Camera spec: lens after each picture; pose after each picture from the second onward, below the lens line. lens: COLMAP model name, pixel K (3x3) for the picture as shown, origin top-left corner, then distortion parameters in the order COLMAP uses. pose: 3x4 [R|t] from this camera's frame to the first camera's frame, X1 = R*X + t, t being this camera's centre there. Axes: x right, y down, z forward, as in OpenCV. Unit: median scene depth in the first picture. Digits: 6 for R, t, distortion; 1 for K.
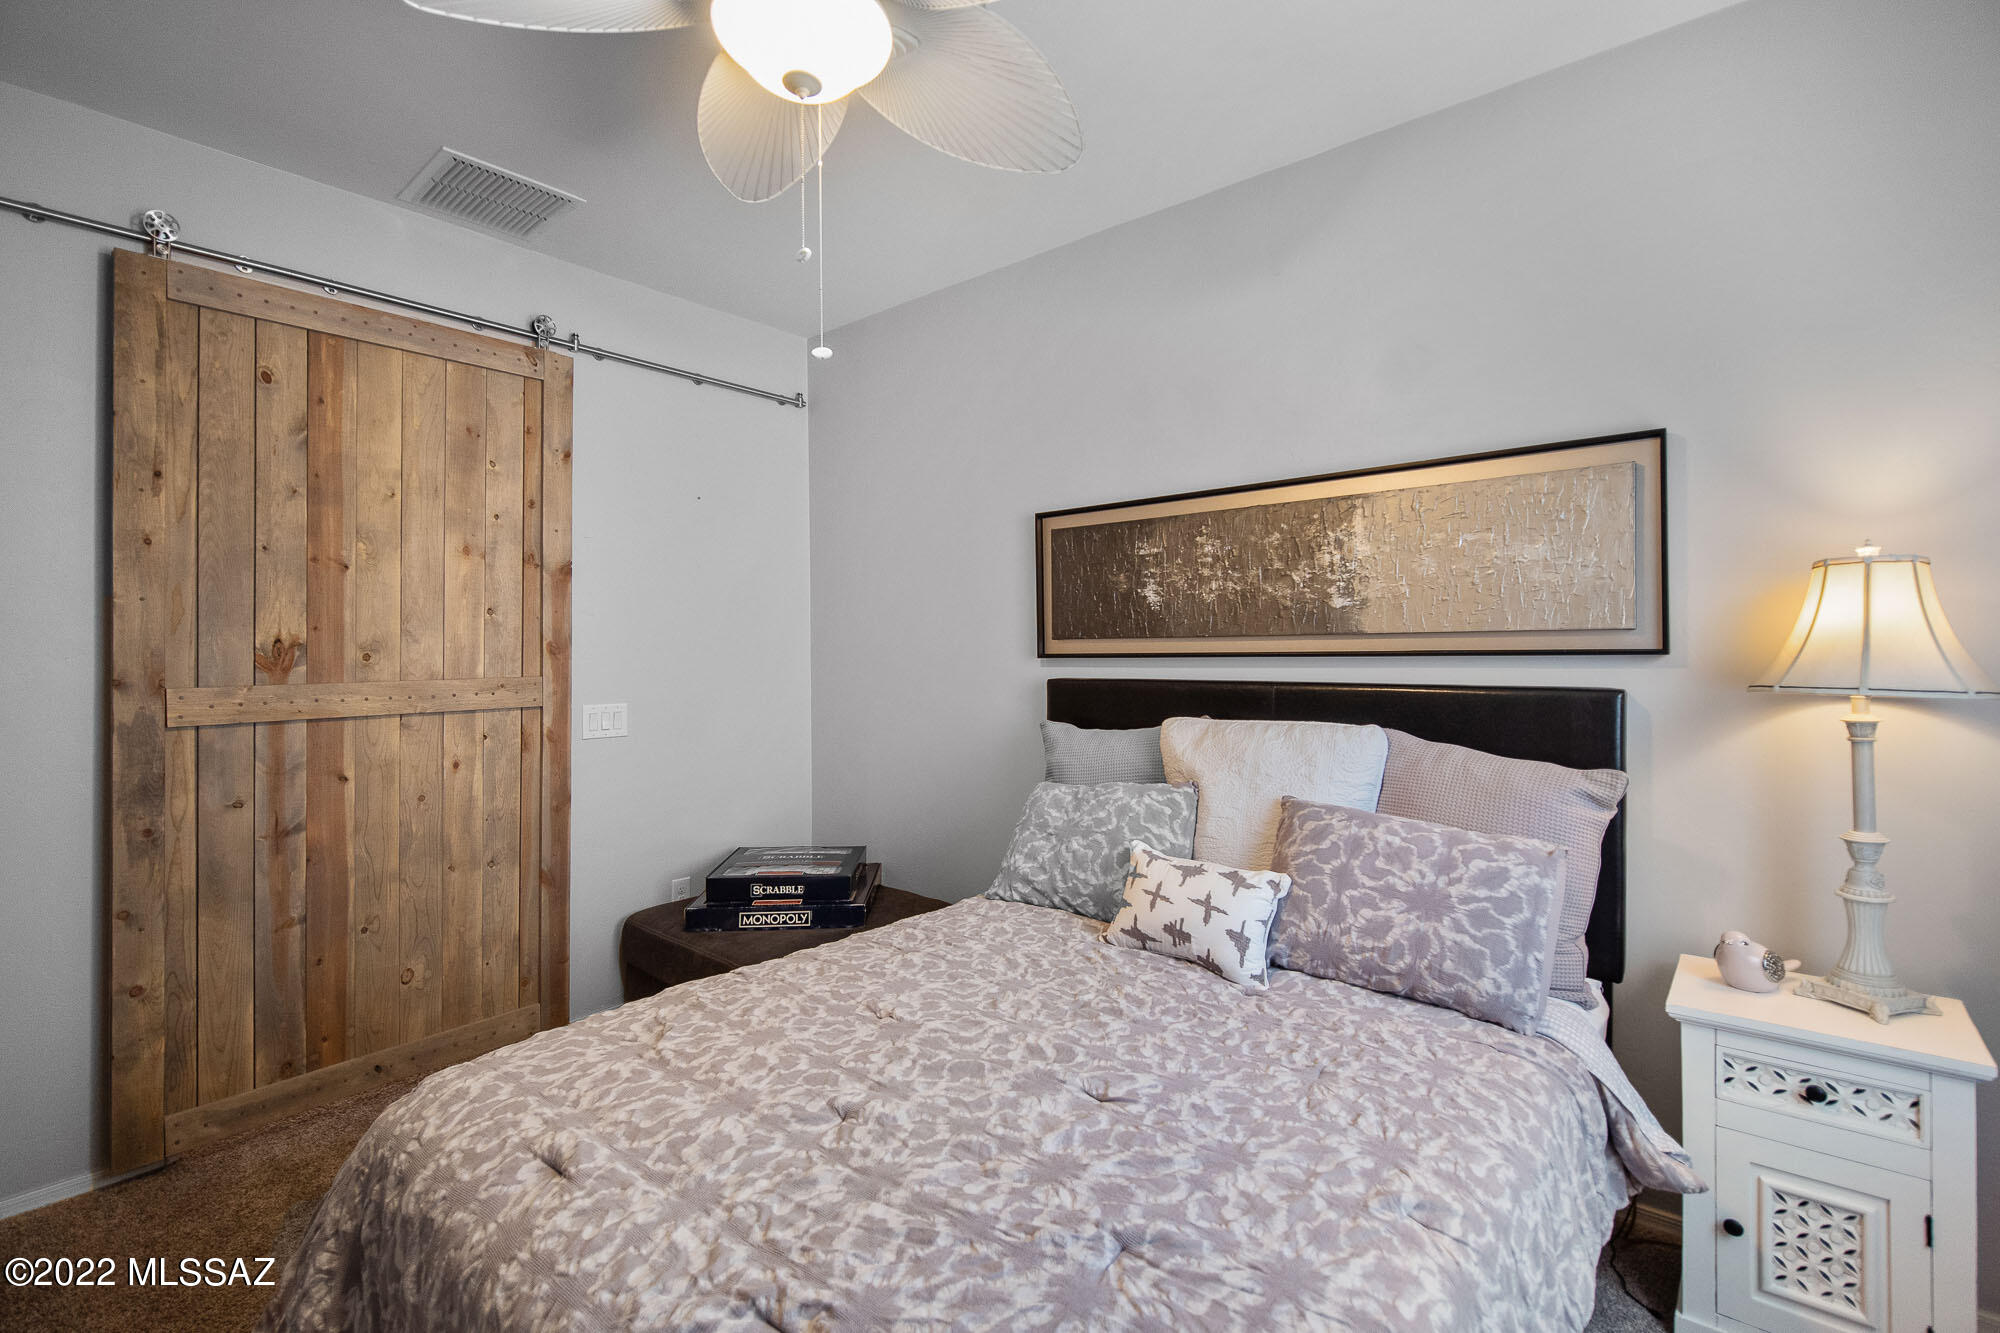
lens RADIAL K [[897.8, 0, 995.1], [0, 897.8, 657.0], [0, 0, 1]] dist [-0.001293, -0.000683]
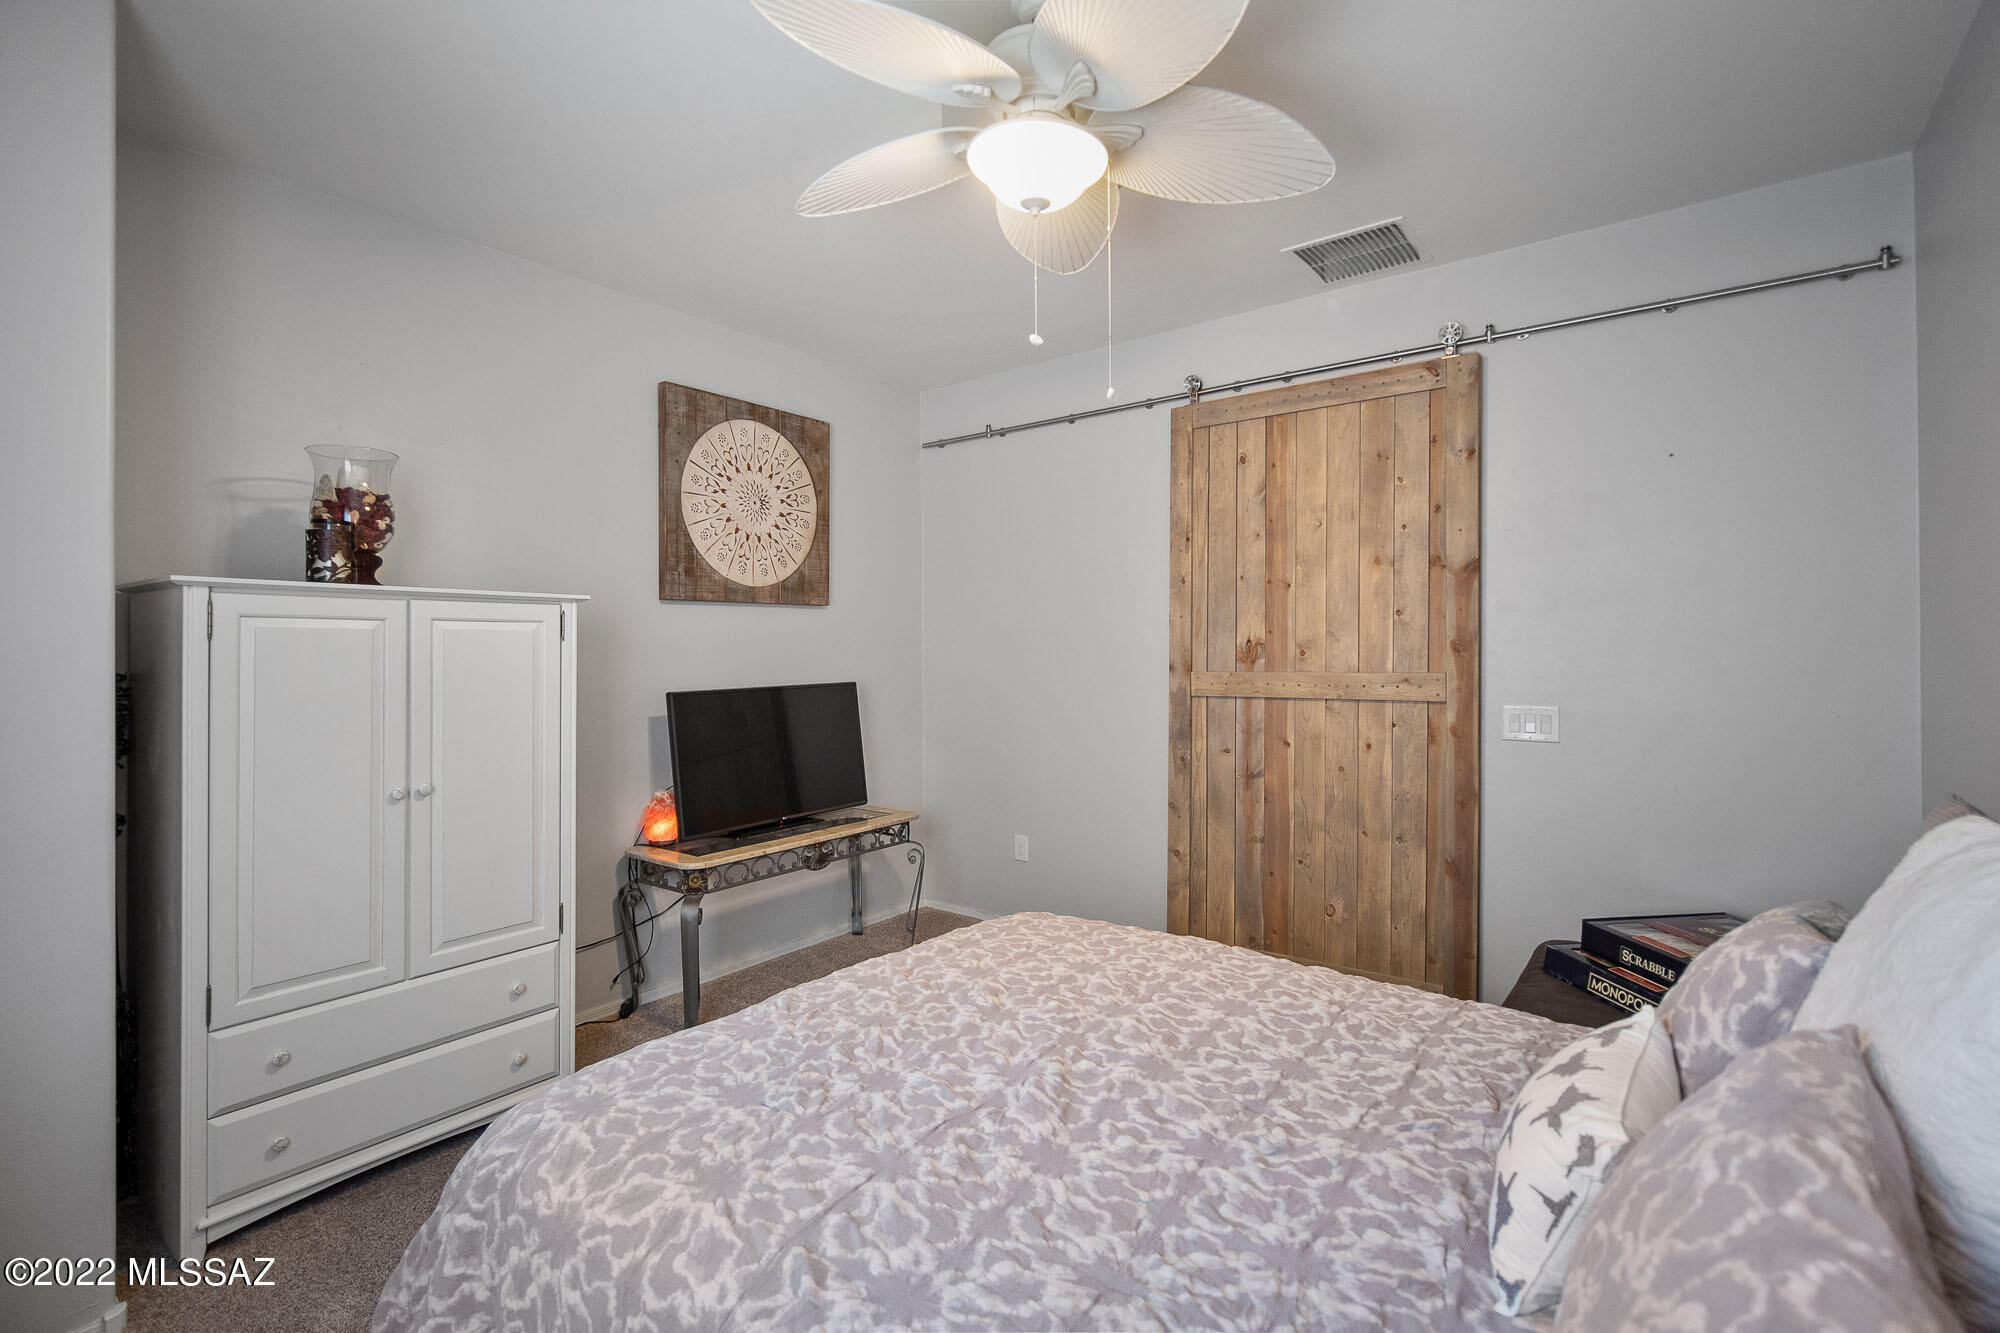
lens RADIAL K [[897.8, 0, 994.1], [0, 897.8, 651.7], [0, 0, 1]] dist [-0.001293, -0.000683]
pose [[0.046298, 0.008229, -0.998894, 0.579526], [-0.003238, 0.999962, 0.008087, -0.010954], [0.998922, 0.002860, 0.046322, 0.492719]]
